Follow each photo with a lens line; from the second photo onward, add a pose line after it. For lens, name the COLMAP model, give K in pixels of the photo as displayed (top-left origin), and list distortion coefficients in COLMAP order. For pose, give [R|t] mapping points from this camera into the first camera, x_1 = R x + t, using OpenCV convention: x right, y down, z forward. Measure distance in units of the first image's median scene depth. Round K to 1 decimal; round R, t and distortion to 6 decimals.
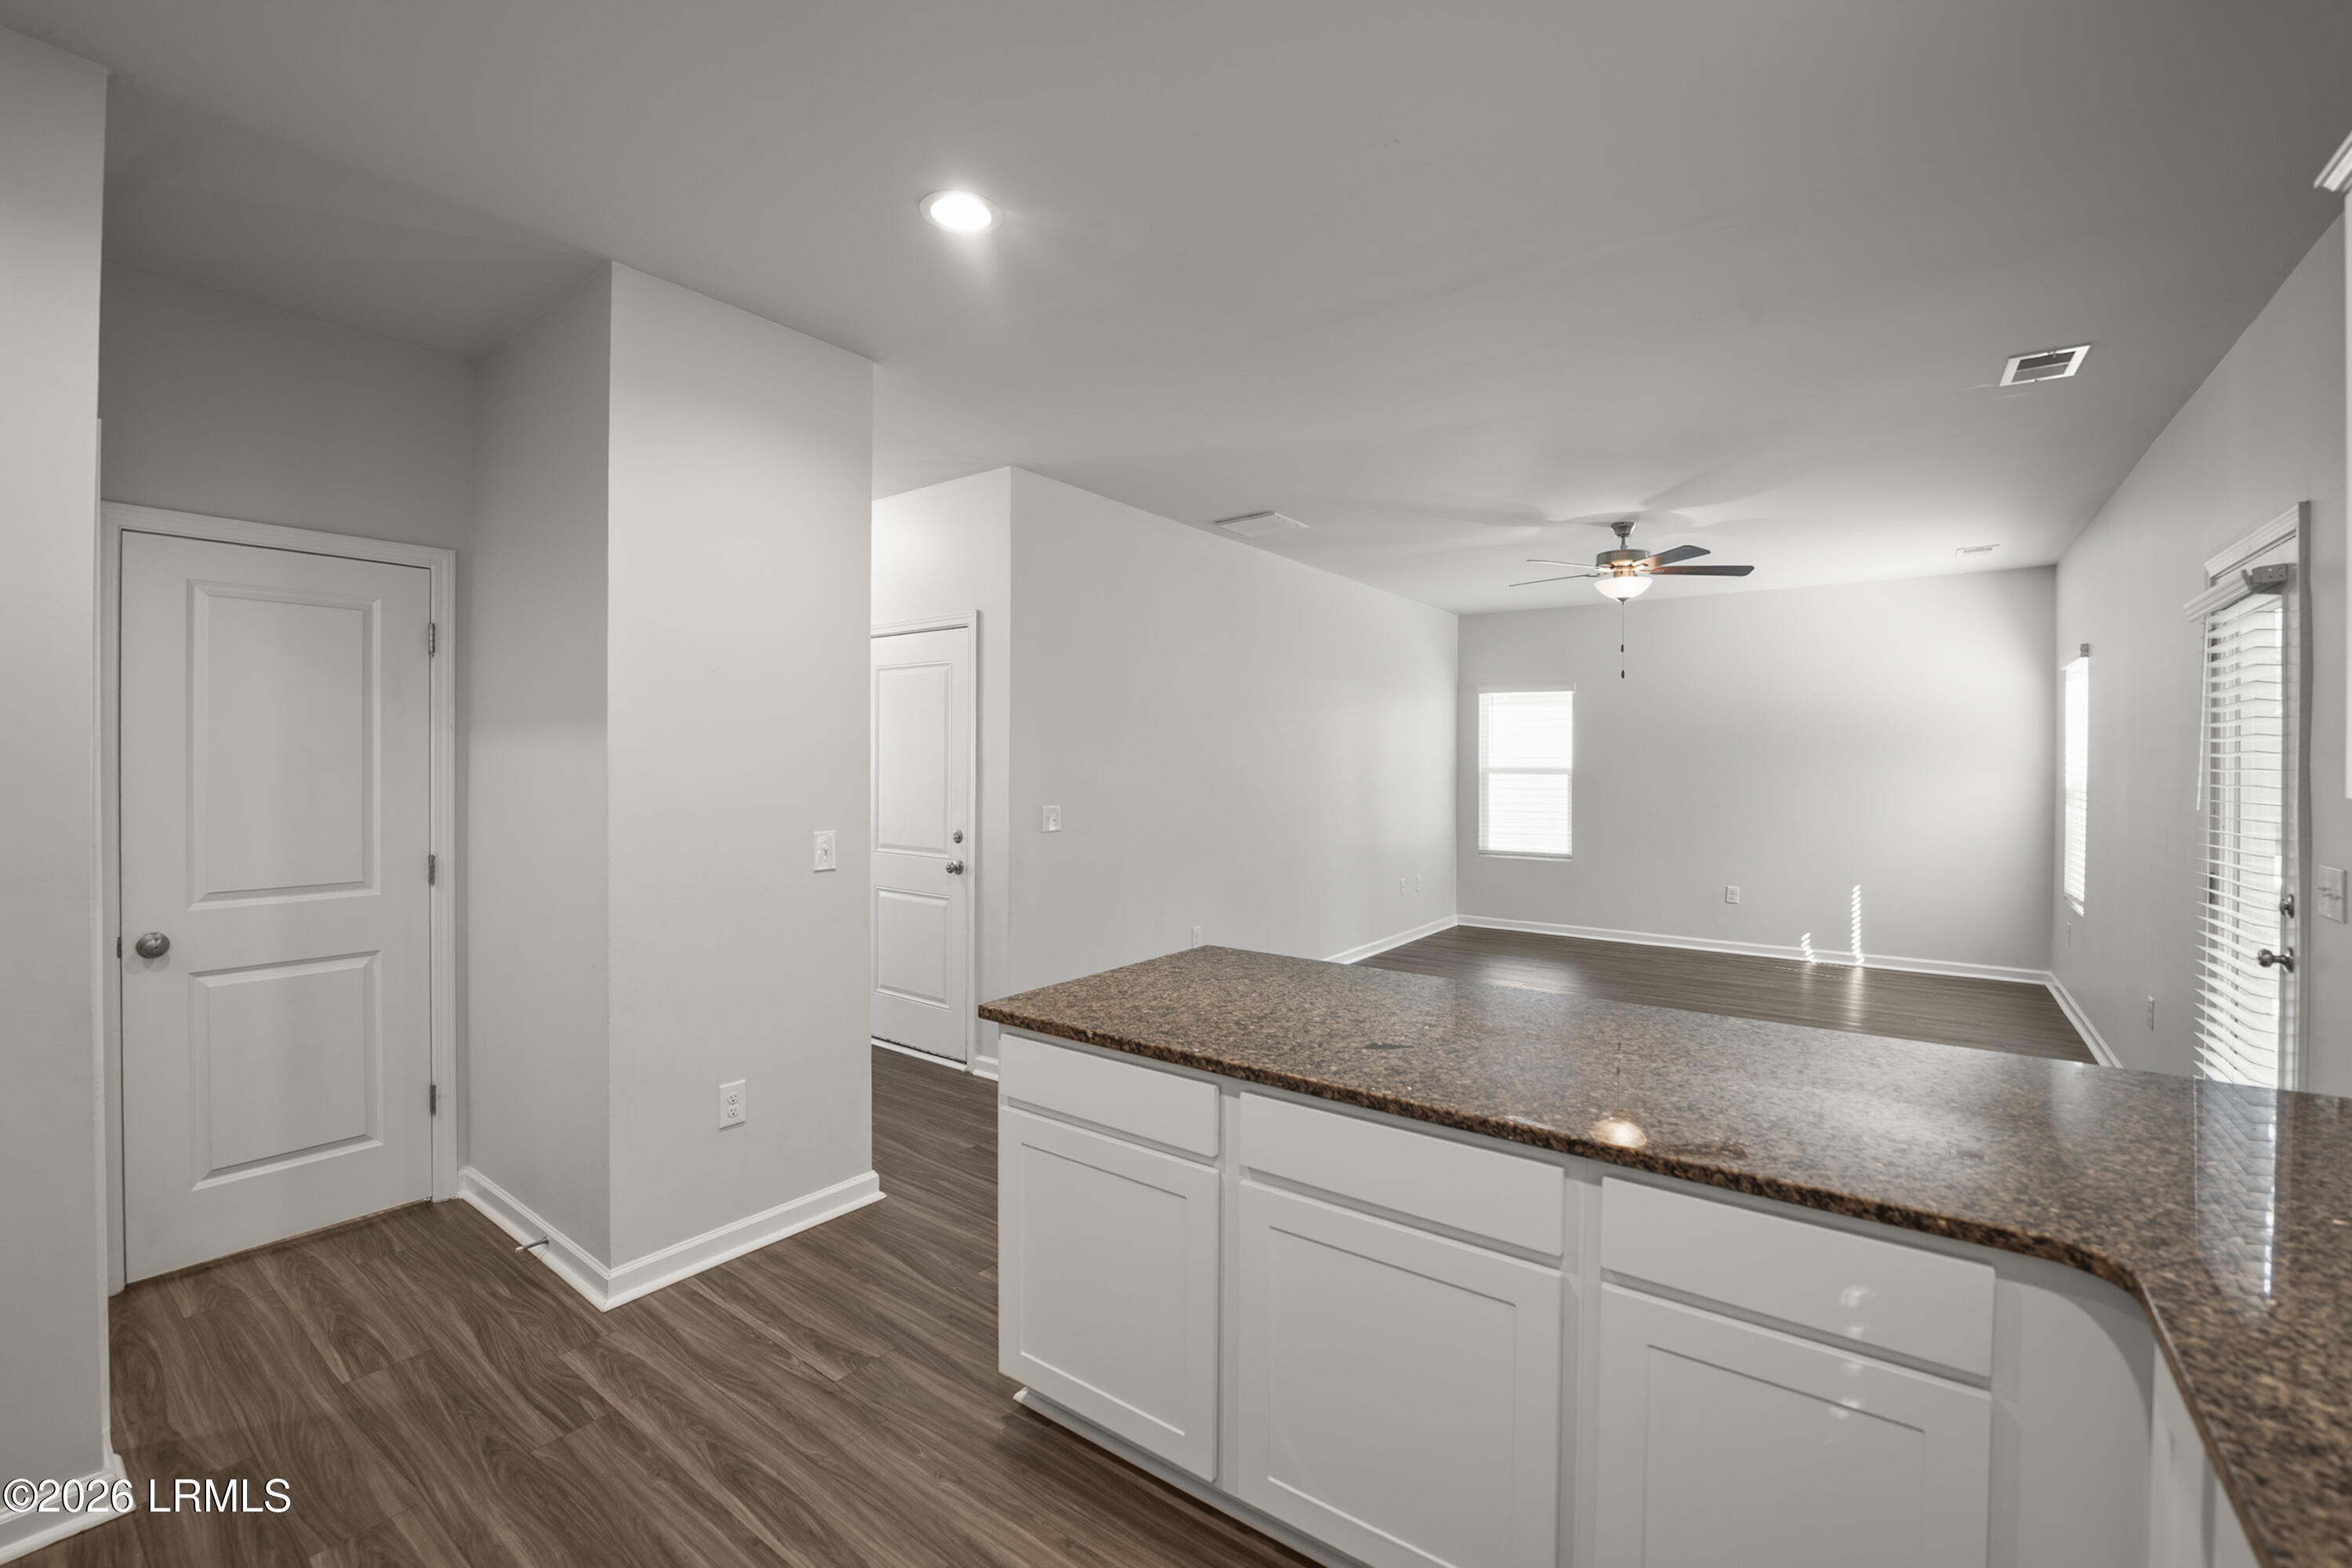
lens RADIAL K [[990.5, 0, 1174.7], [0, 990.5, 771.2], [0, 0, 1]] dist [-0.033282, 0.006525]
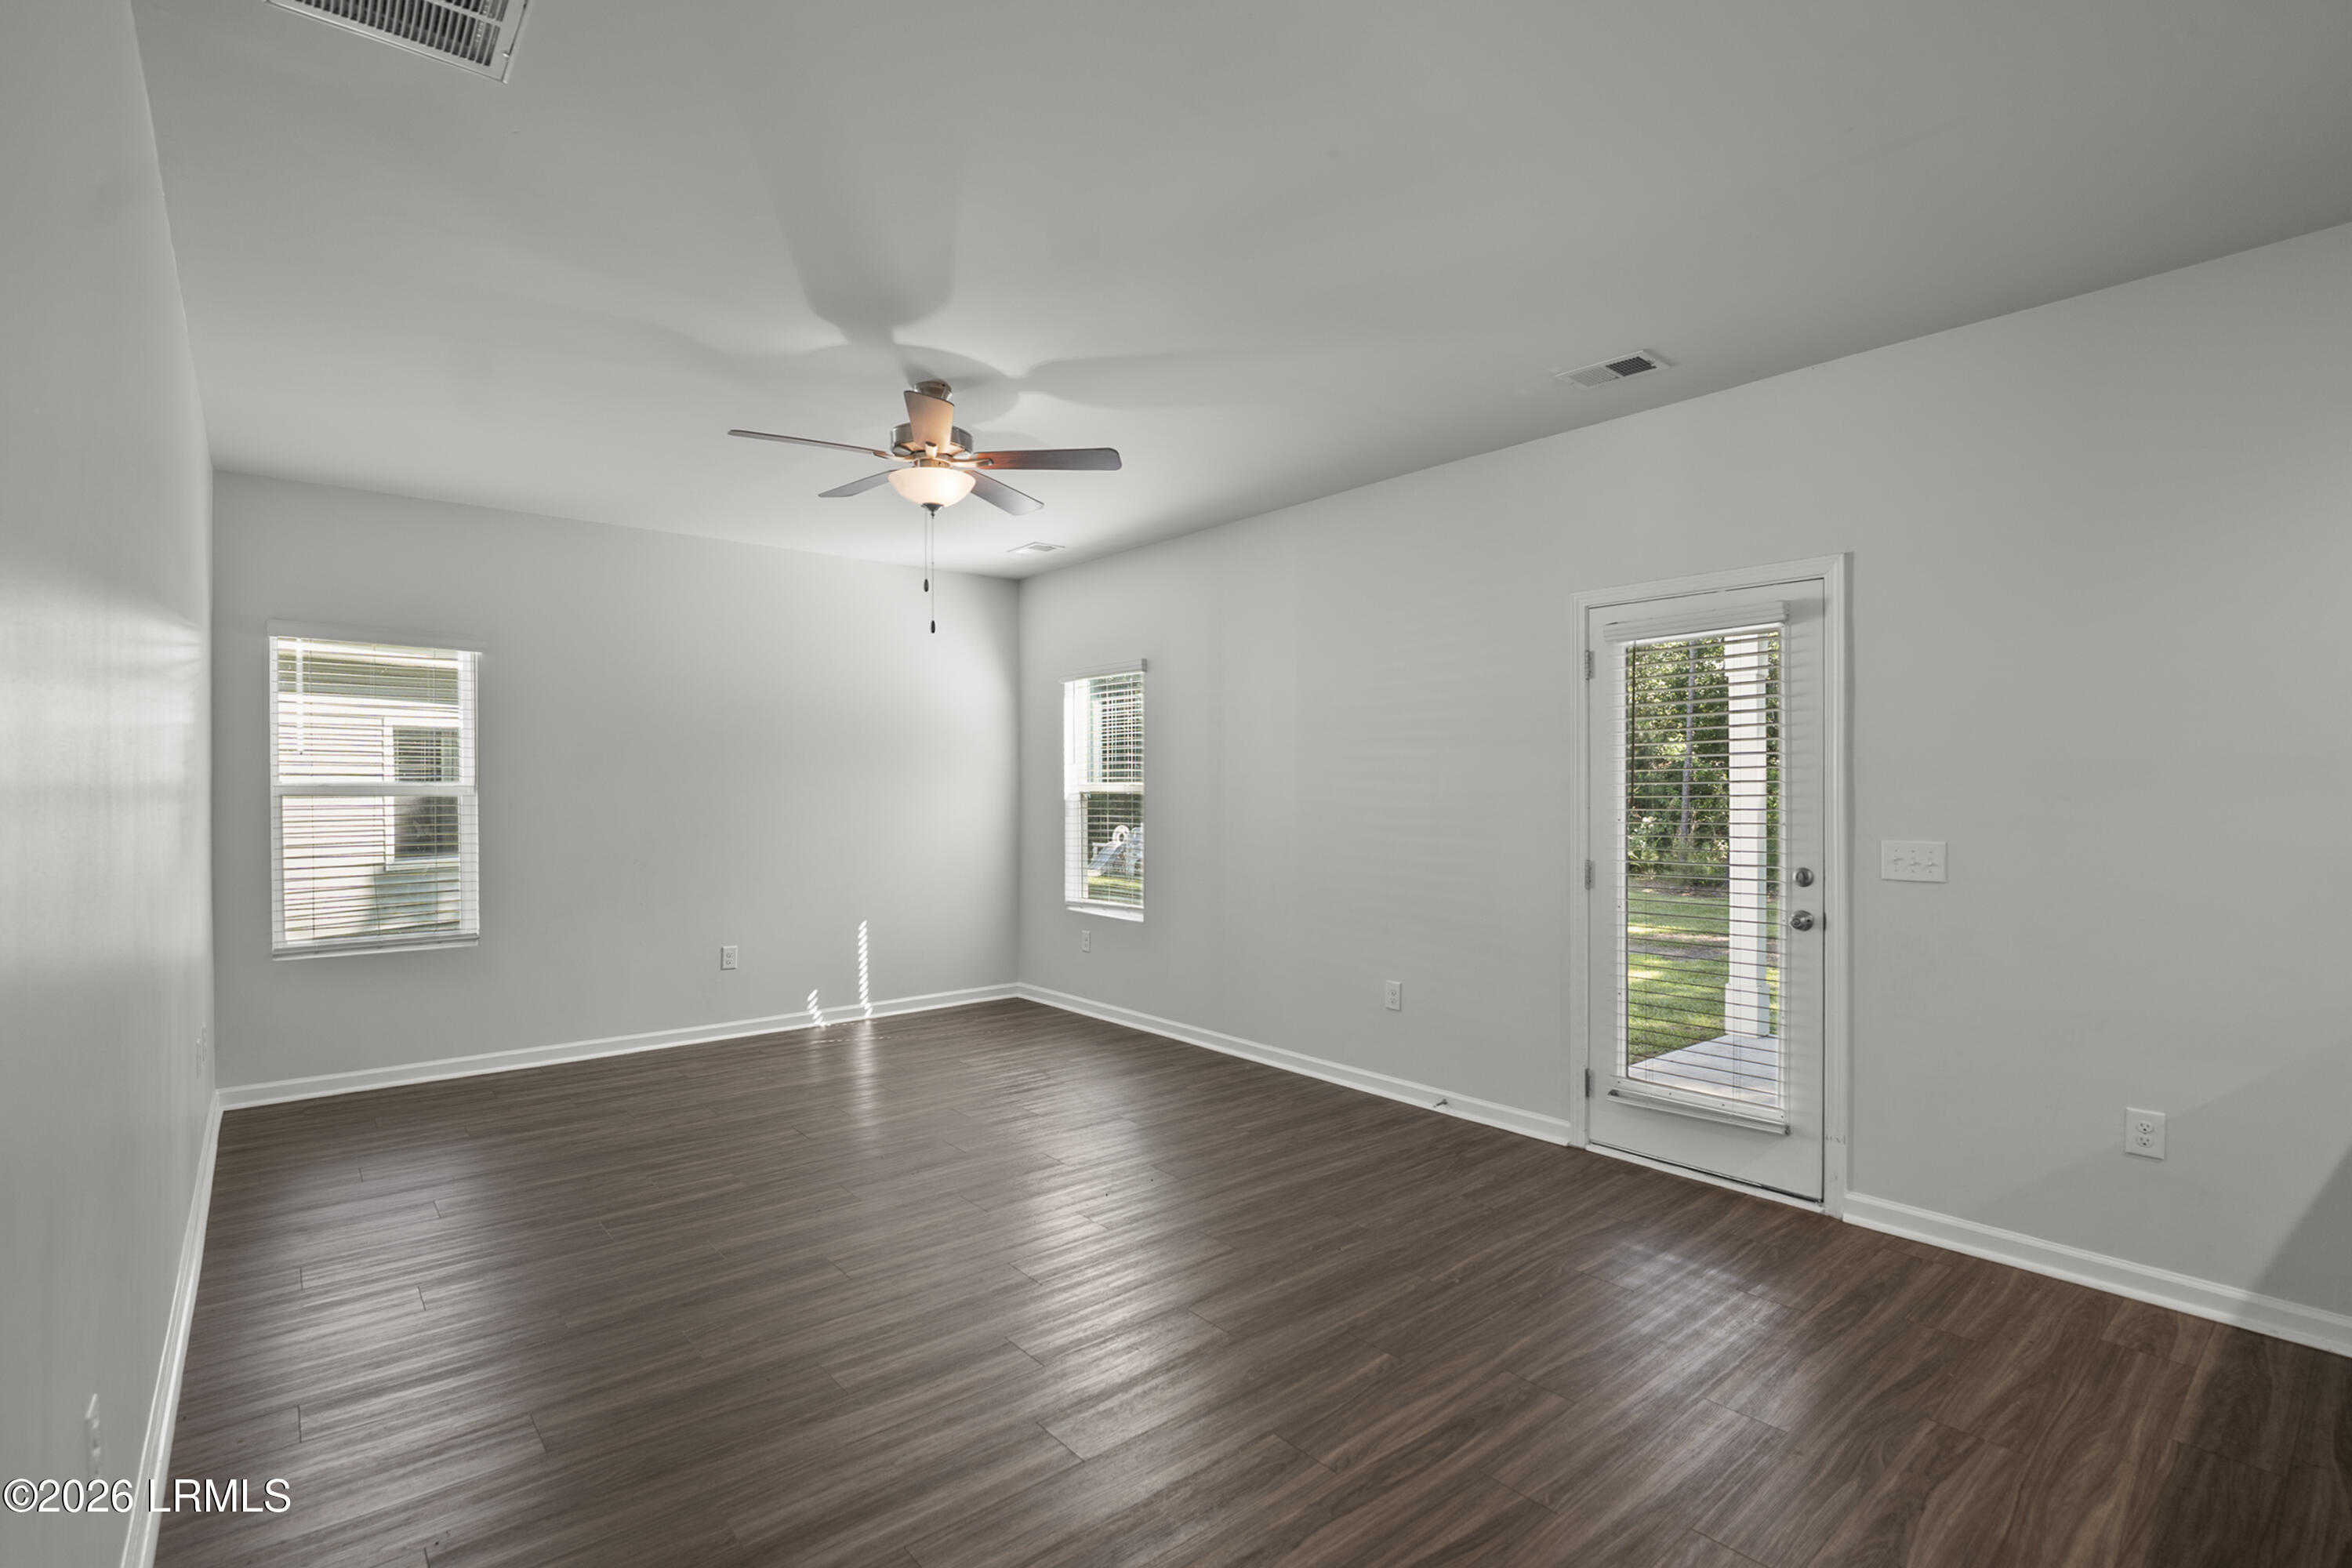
lens RADIAL K [[1078.6, 0, 1177.1], [0, 1078.6, 784.3], [0, 0, 1]] dist [0.000407, 0.000040]
pose [[0.229318, -0.003055, 0.973347, -0.132224], [0.010366, 0.999946, 0.000697, 0.001885], [-0.973296, 0.009930, 0.229337, 0.524951]]
